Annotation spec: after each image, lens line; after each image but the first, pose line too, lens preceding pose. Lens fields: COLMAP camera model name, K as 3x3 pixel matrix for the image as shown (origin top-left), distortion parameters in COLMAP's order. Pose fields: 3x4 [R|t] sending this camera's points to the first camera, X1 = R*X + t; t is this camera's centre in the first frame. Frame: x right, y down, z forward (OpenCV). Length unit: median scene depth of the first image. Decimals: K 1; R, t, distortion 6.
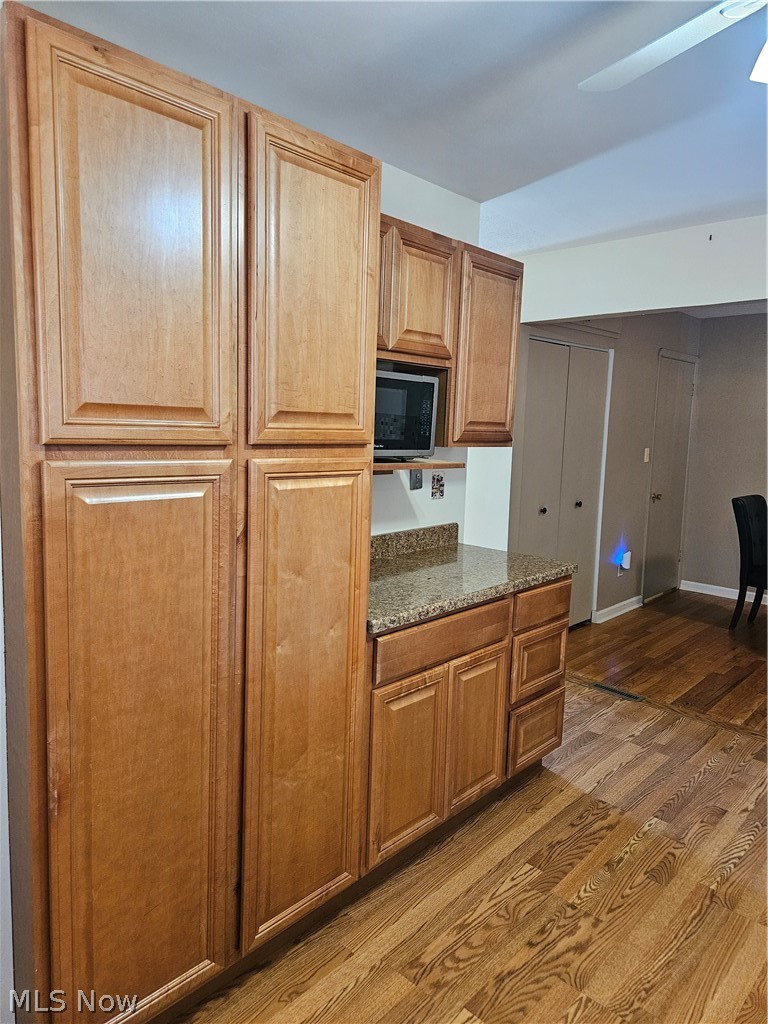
lens RADIAL K [[699.1, 0, 384.0], [0, 699.1, 512.0], [0, 0, 1]] dist [0.131255, -0.094978]
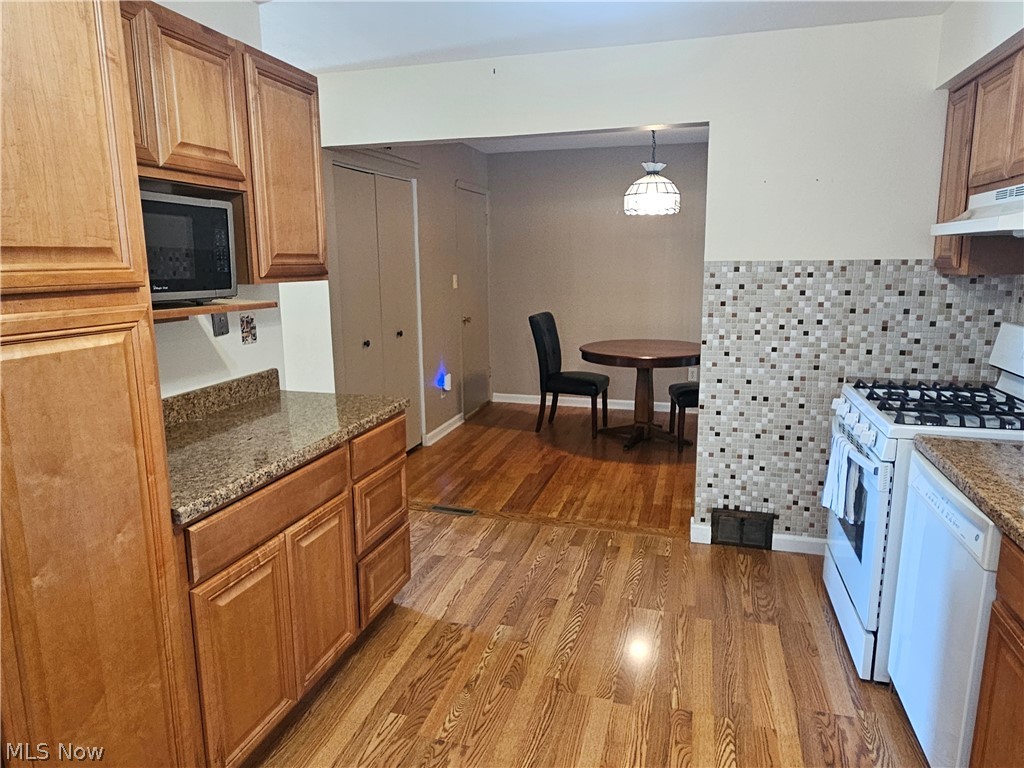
lens RADIAL K [[669.3, 0, 512.0], [0, 669.3, 384.0], [0, 0, 1]] dist [-0.009029, 0.002745]
pose [[0.899452, -0.117519, 0.420921, 0.017070], [0.089836, 0.992316, 0.085081, -0.013197], [-0.427685, -0.038712, 0.903098, 0.124836]]
